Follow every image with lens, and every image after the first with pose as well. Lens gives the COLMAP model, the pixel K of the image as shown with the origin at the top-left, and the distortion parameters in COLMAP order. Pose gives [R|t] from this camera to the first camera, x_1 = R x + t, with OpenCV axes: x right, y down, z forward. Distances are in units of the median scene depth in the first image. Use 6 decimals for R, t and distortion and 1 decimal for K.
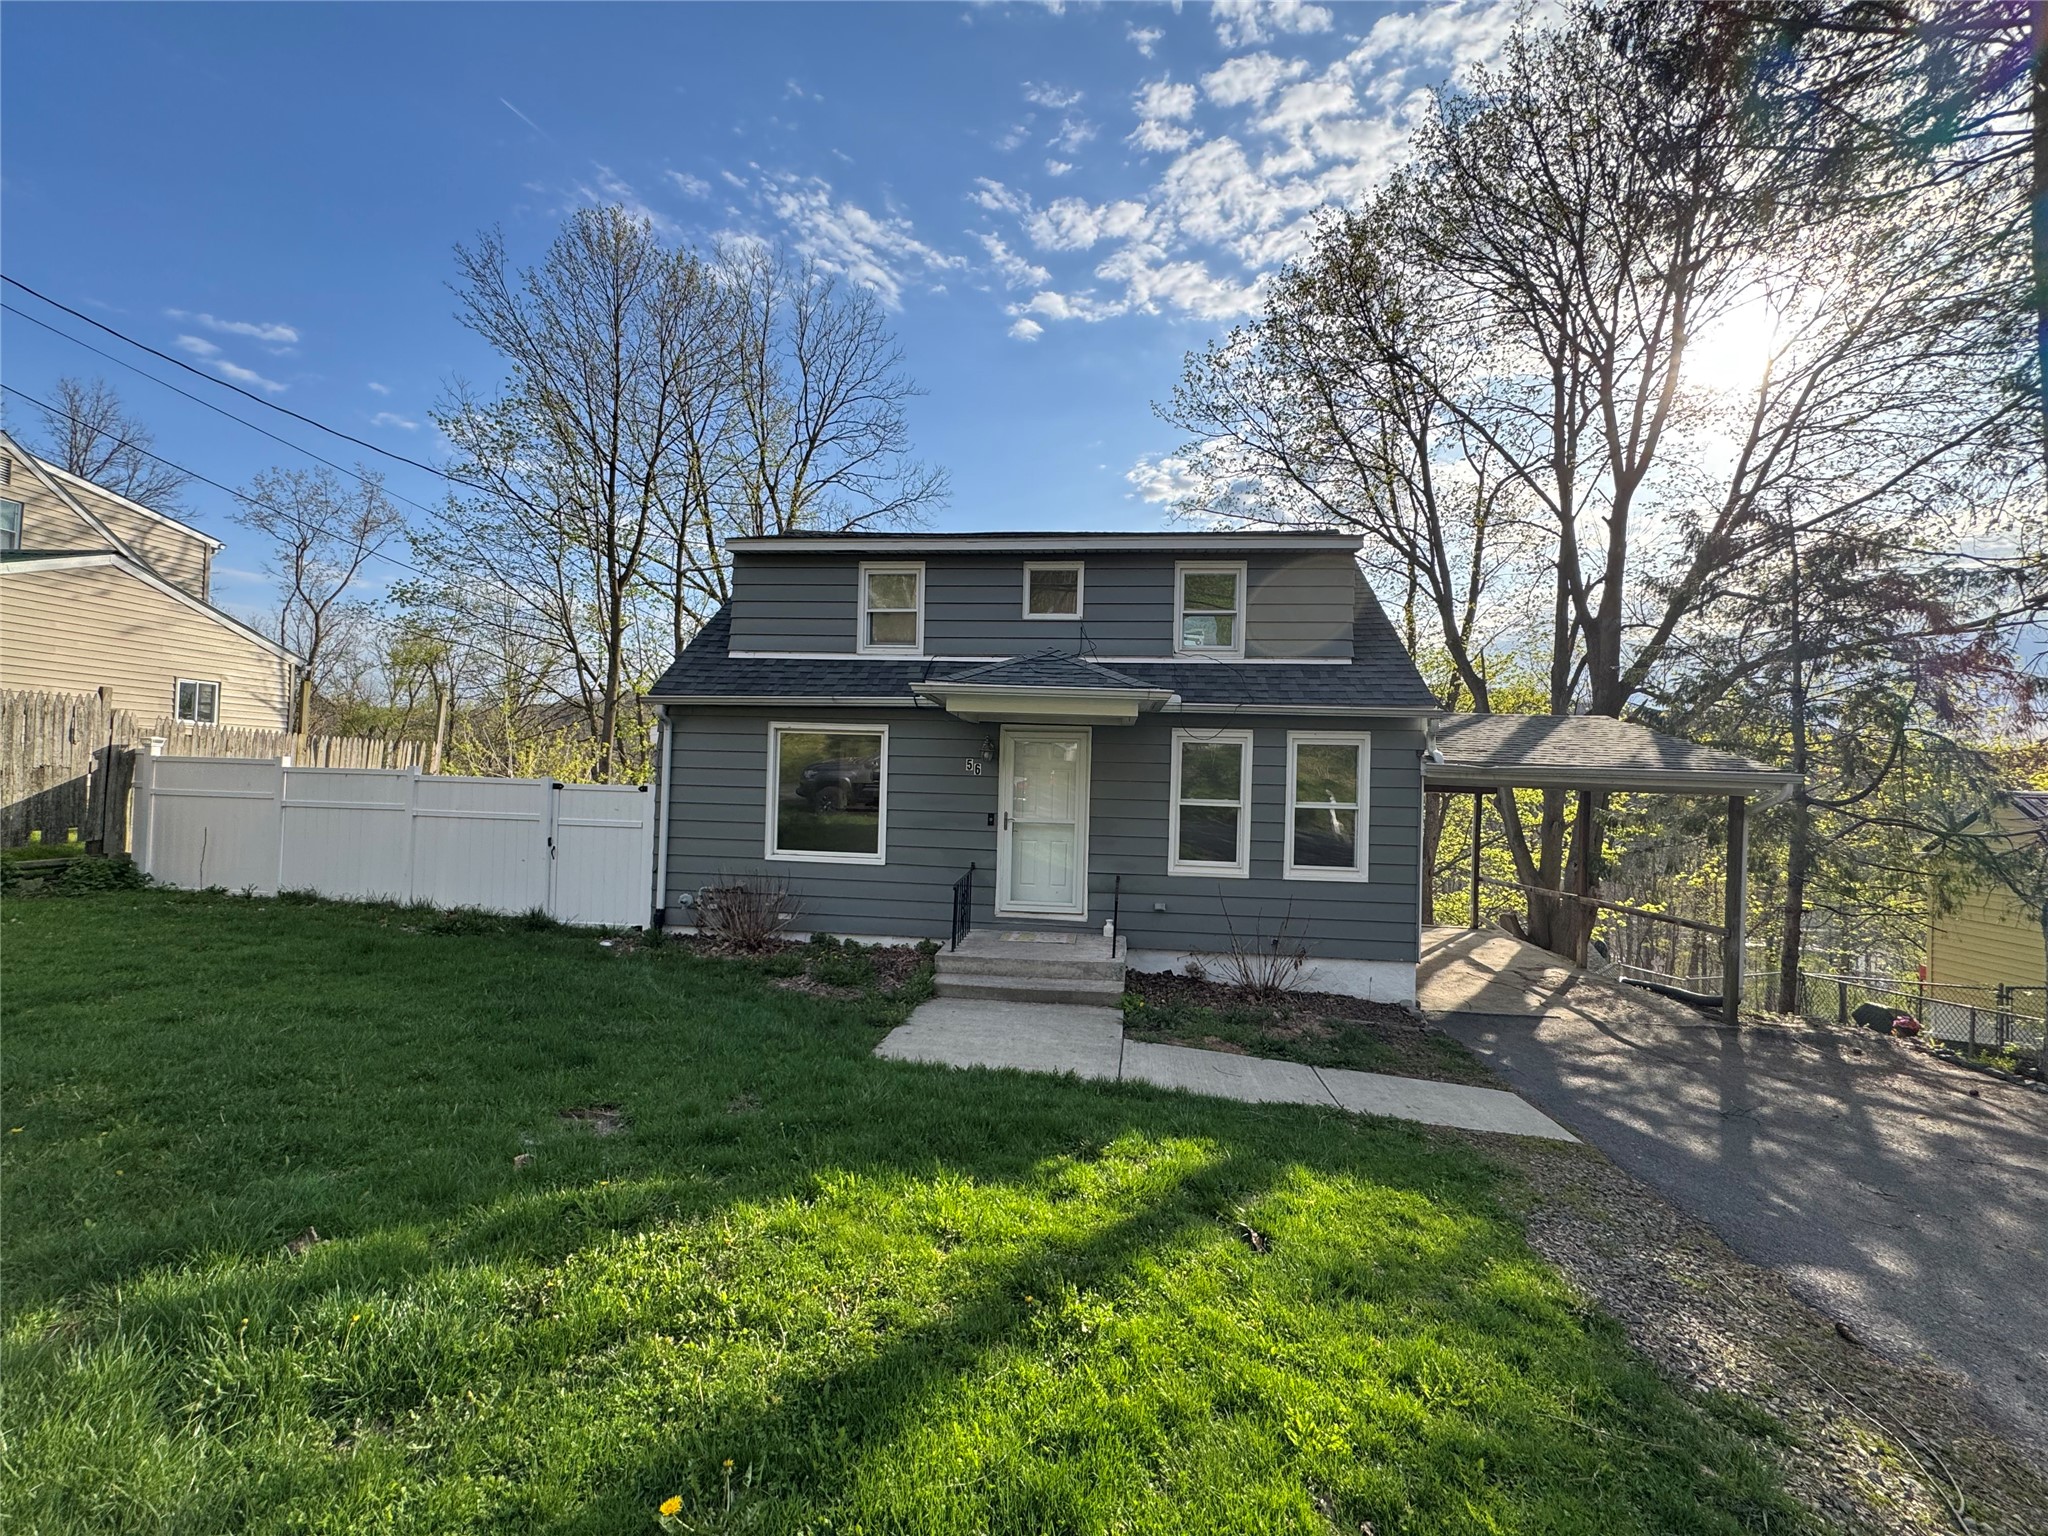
lens RADIAL K [[818.1, 0, 1027.0], [0, 818.1, 764.1], [0, 0, 1]] dist [-0.001173, 0.000224]
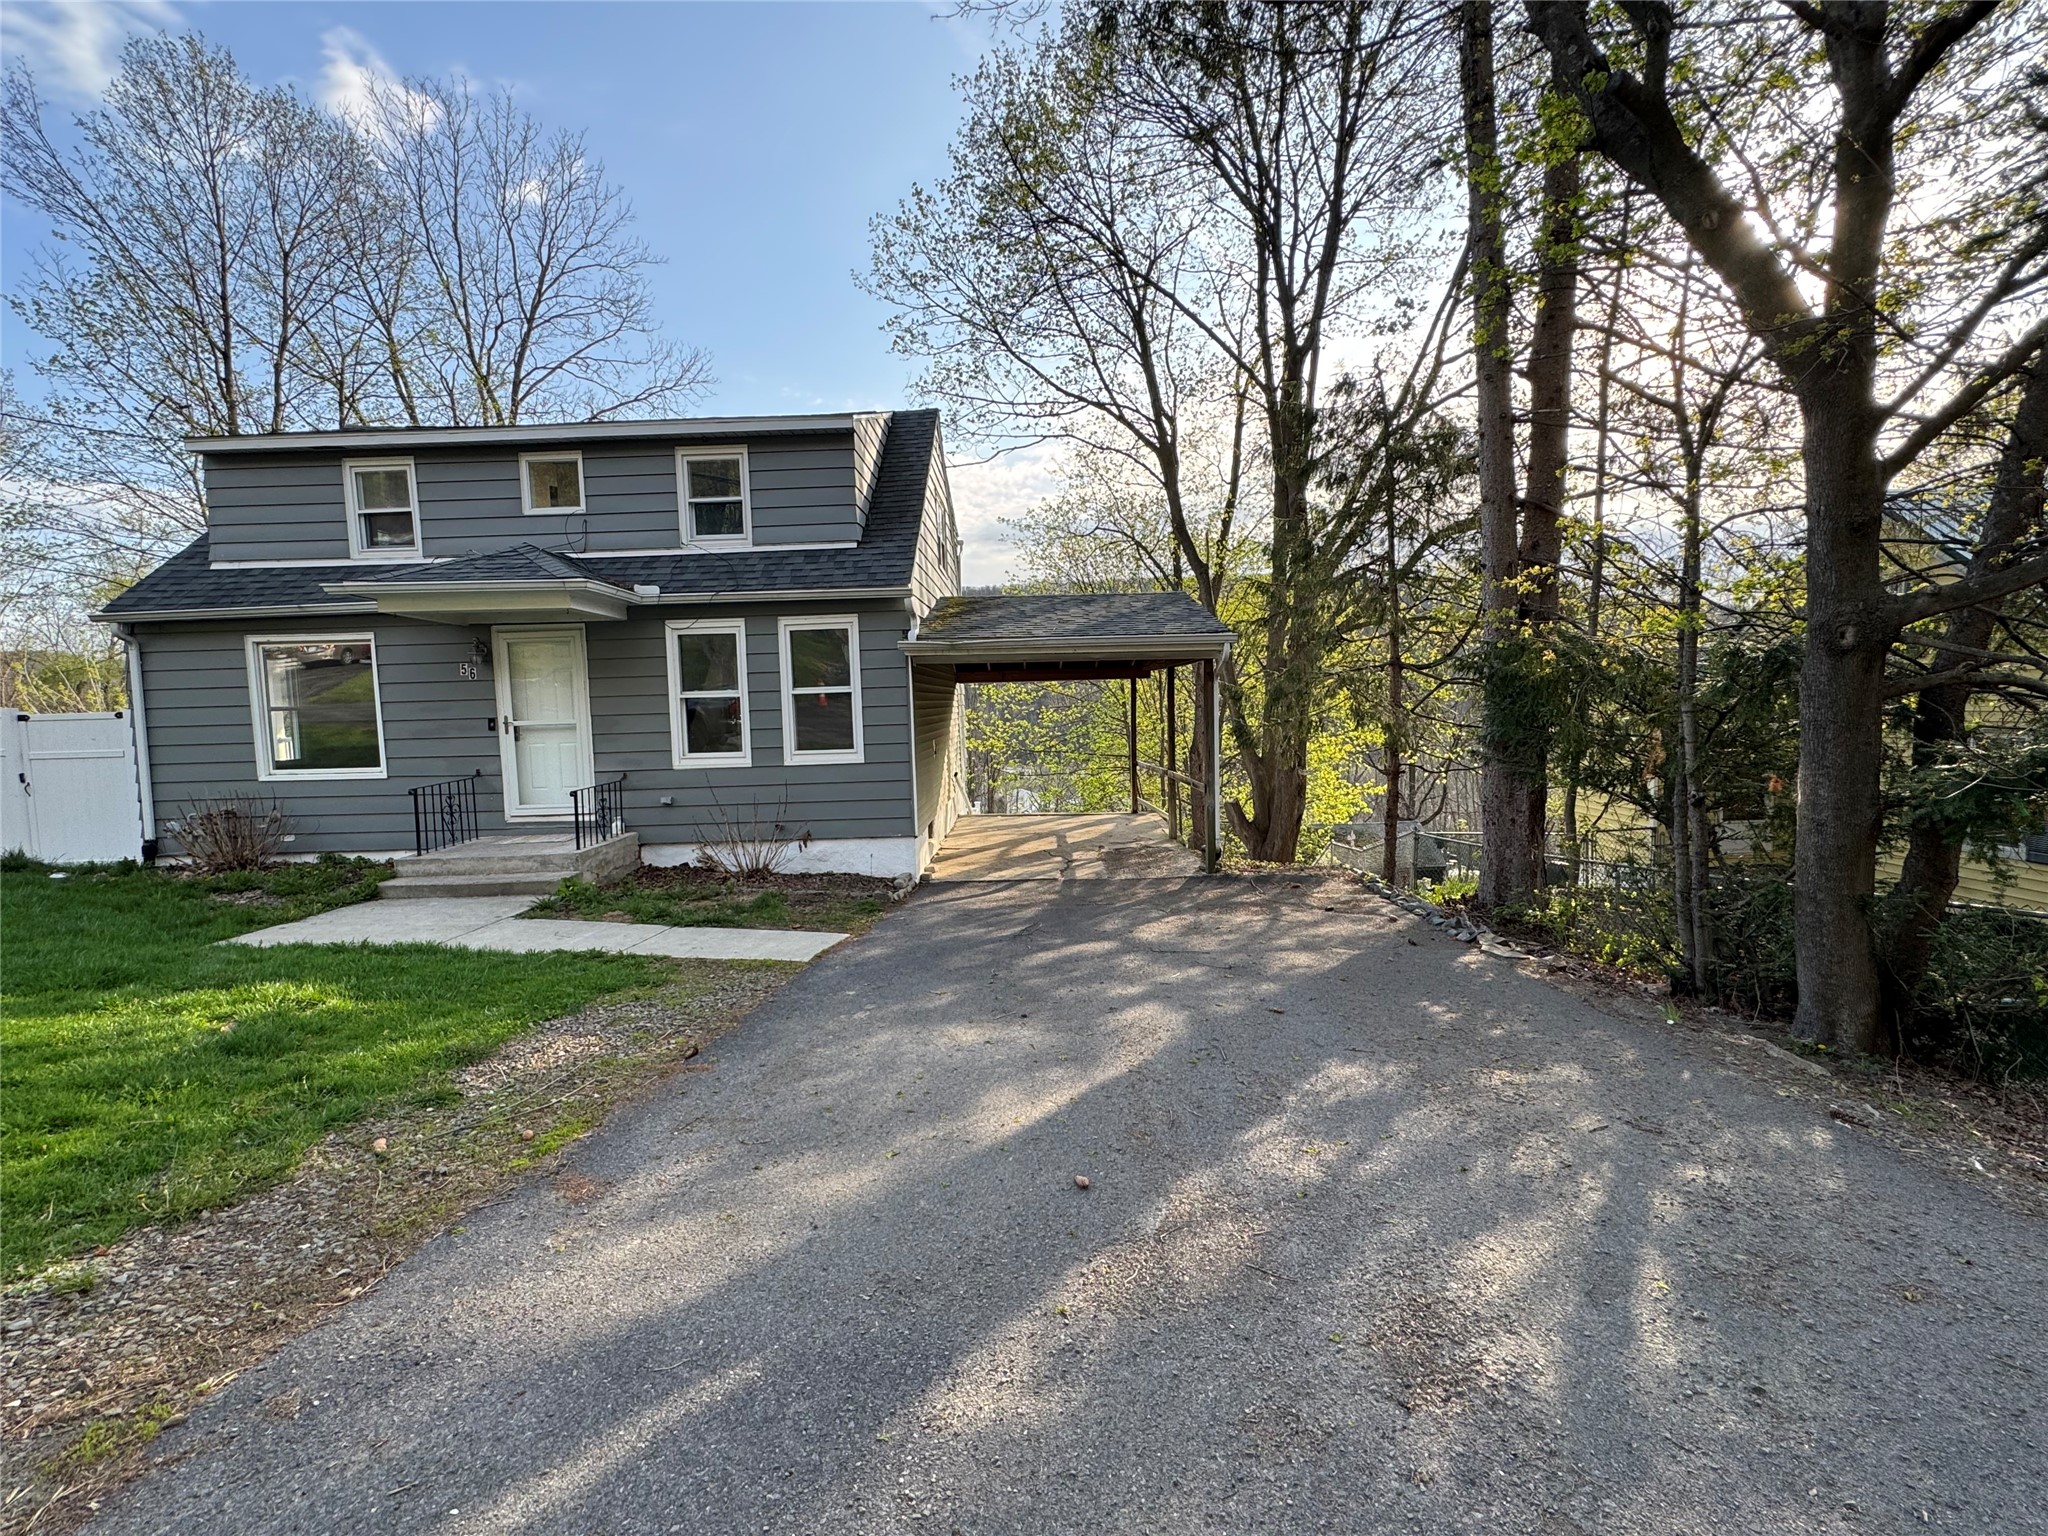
lens RADIAL K [[902.1, 0, 1024.8], [0, 902.1, 758.8], [0, 0, 1]] dist [-0.002424, 0.000198]
pose [[0.993828, -0.063059, 0.091261, 0.488529], [0.055264, 0.994799, 0.085559, 0.051799], [-0.096182, -0.079987, 0.992145, -0.131283]]
